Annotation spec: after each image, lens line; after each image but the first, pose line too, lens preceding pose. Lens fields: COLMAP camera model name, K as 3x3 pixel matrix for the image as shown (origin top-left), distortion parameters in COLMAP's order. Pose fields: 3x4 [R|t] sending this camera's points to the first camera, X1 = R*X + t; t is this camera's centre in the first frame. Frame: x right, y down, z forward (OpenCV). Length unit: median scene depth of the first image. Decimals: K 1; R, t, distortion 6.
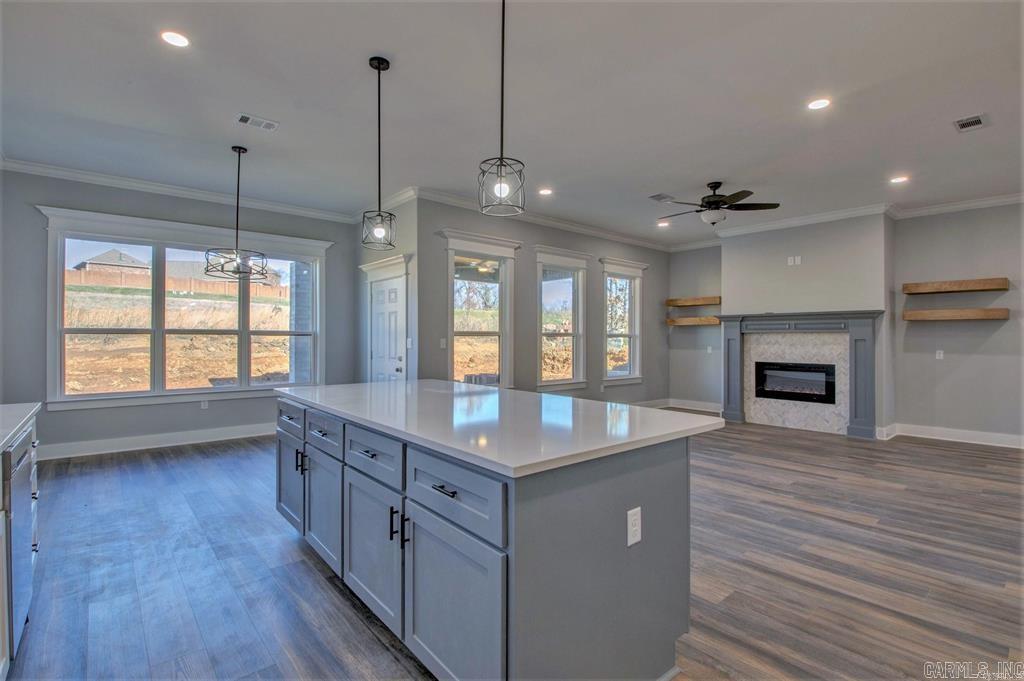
lens RADIAL K [[476.8, 0, 510.4], [0, 476.8, 334.2], [0, 0, 1]] dist [0.020953, -0.029733]
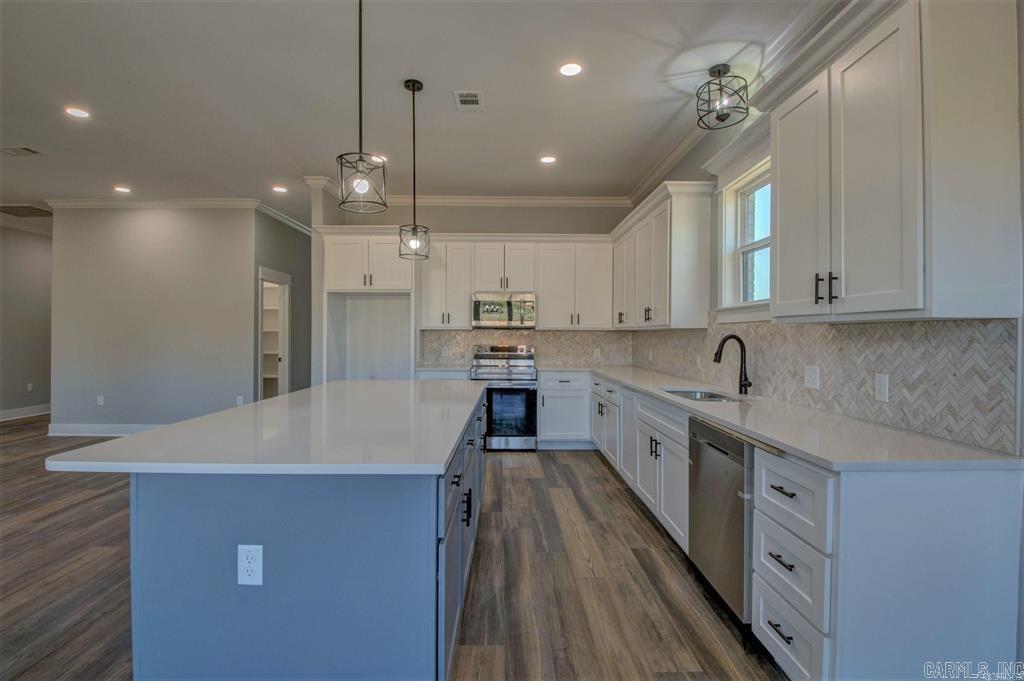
lens RADIAL K [[476.8, 0, 510.4], [0, 476.8, 334.2], [0, 0, 1]] dist [0.020953, -0.029733]
pose [[-0.771133, -0.005014, 0.636654, -0.391593], [-0.009572, 0.999947, -0.003719, -0.000506], [-0.636602, -0.008962, -0.771141, 0.625884]]
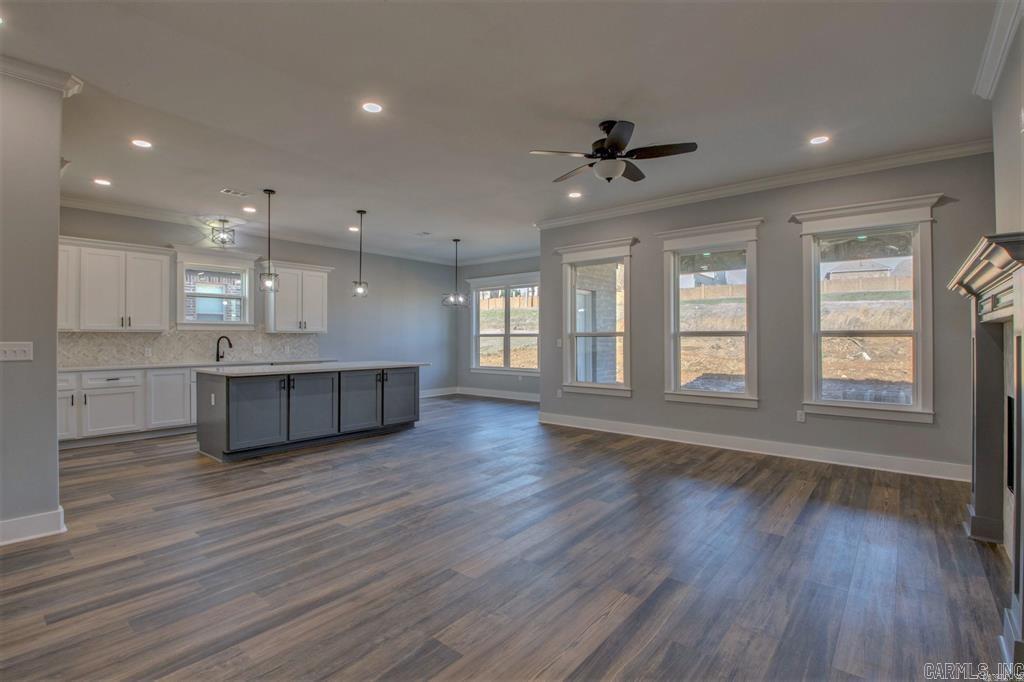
lens RADIAL K [[476.8, 0, 510.4], [0, 476.8, 334.7], [0, 0, 1]] dist [0.020953, -0.029733]
pose [[0.170807, -0.012602, -0.985224, 0.895462], [0.006644, 0.999910, -0.011639, 0.010795], [0.985282, -0.004558, 0.170875, 0.586477]]
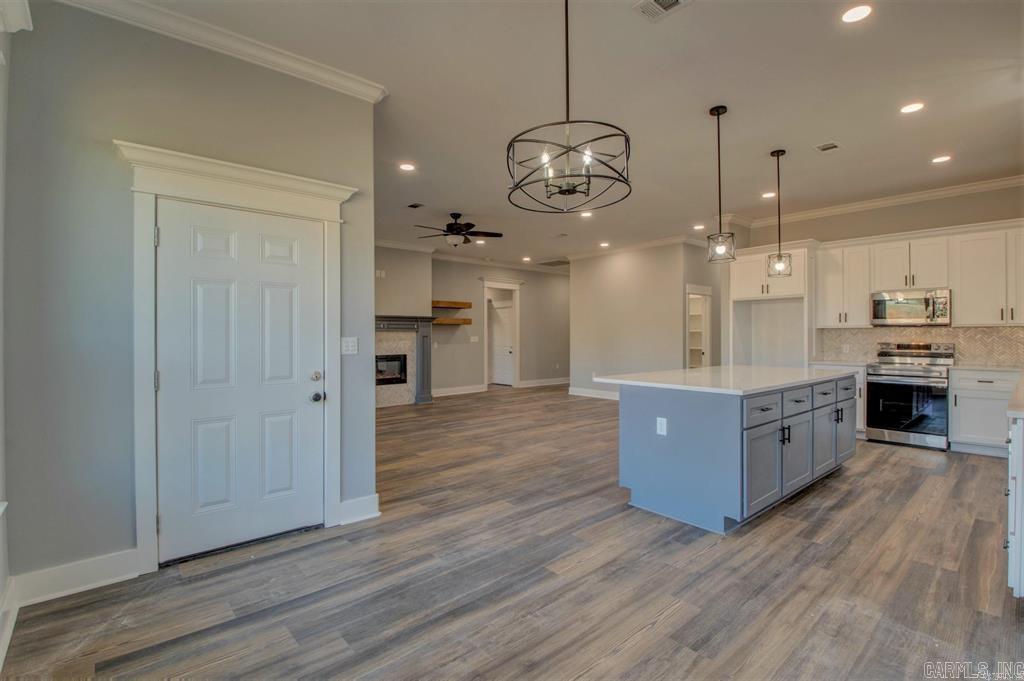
lens RADIAL K [[476.8, 0, 510.4], [0, 476.8, 334.2], [0, 0, 1]] dist [0.020953, -0.029733]
pose [[-0.016256, 0.000236, 0.999868, -0.677172], [-0.004301, 0.999991, -0.000306, 0.004380], [-0.999859, -0.004305, -0.016255, 0.705475]]
